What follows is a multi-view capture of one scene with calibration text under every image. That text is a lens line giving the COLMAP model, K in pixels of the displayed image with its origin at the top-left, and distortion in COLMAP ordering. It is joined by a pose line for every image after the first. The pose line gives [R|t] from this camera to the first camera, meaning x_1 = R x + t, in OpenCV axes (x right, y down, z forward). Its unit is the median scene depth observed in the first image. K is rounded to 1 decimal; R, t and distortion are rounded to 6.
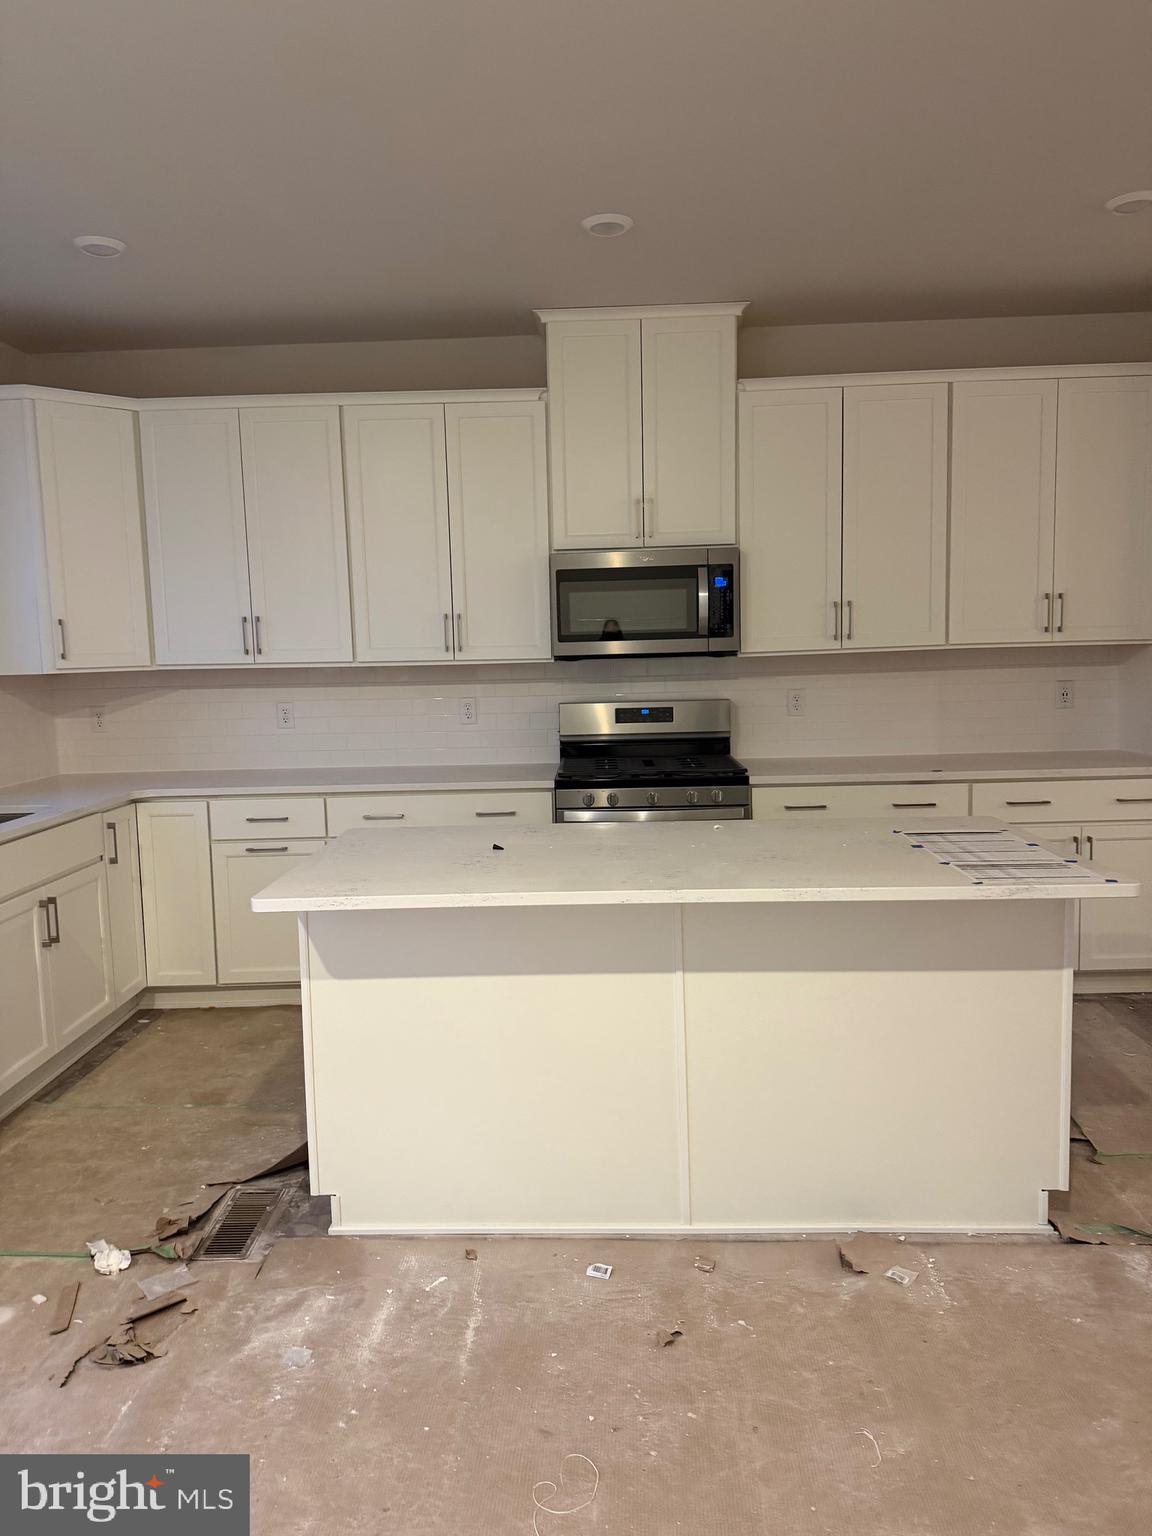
lens RADIAL K [[1069.7, 0, 576.0], [0, 1069.7, 768.0], [0, 0, 1]] dist [0.115140, -0.146700]
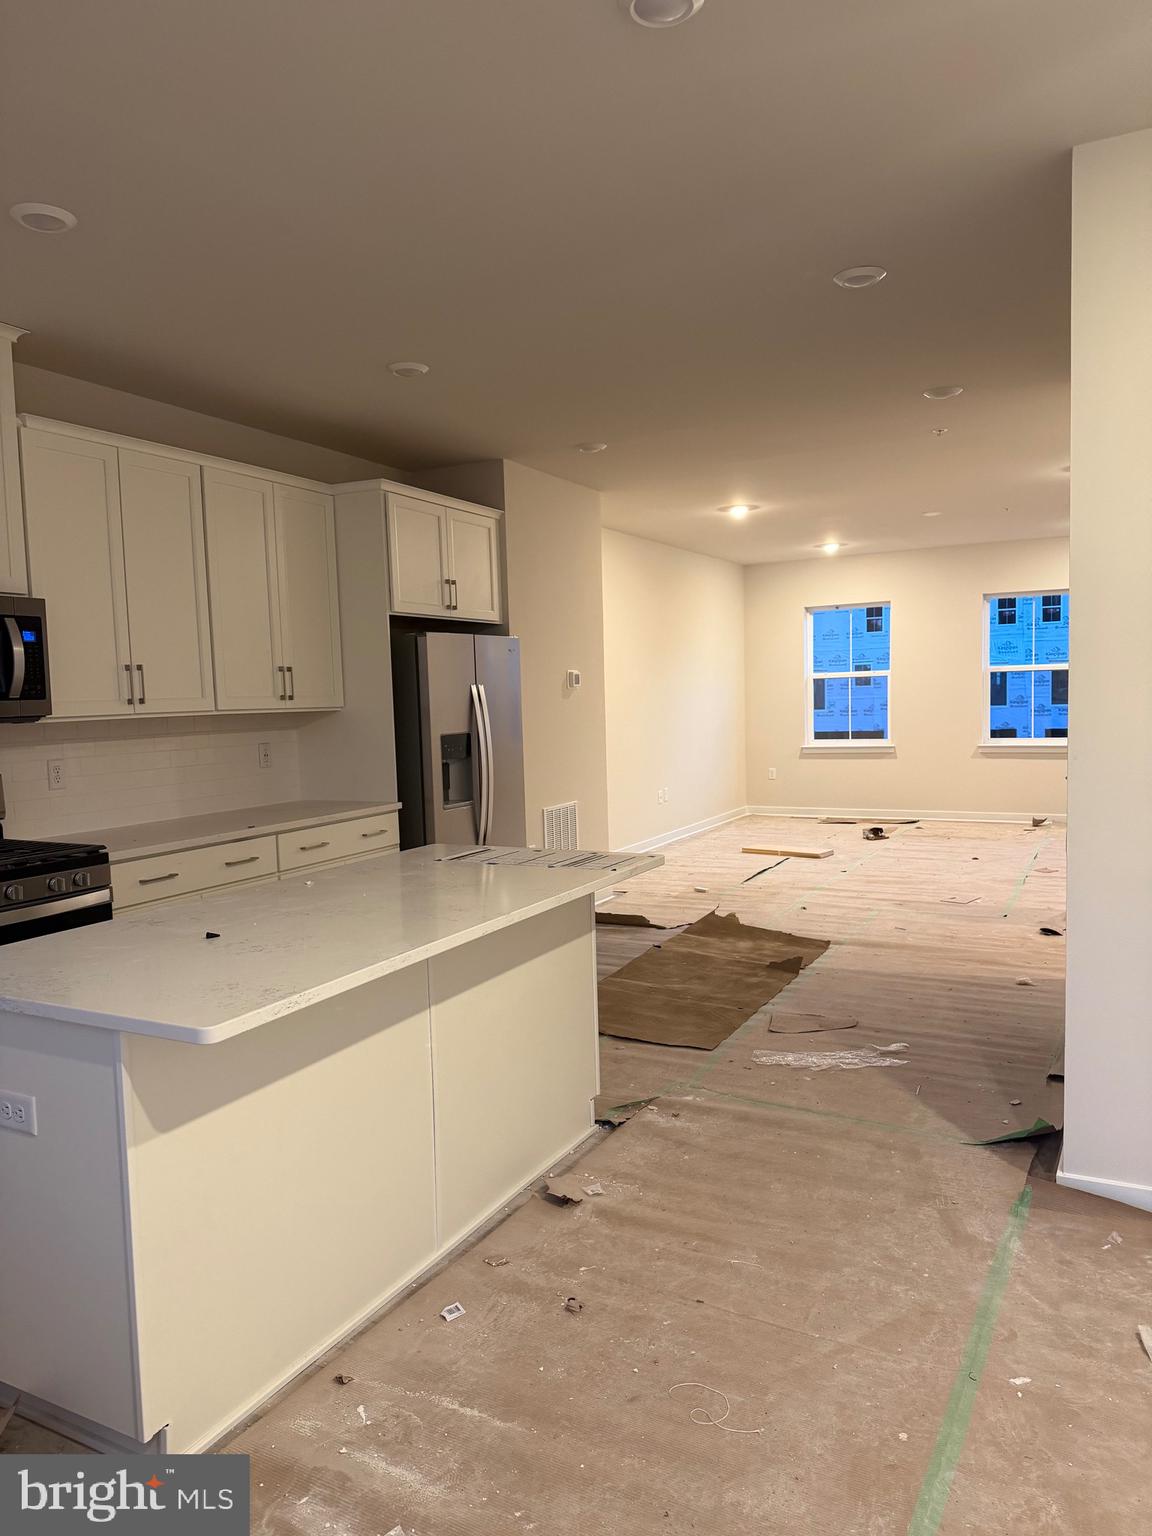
lens RADIAL K [[1071.0, 0, 575.1], [0, 1071.0, 789.1], [0, 0, 1]] dist [0.004368, -0.001828]
pose [[0.438219, -0.065893, 0.896450, -0.467297], [0.118744, 0.992813, 0.014930, -0.012072], [-0.890991, 0.099905, 0.442893, 0.244103]]
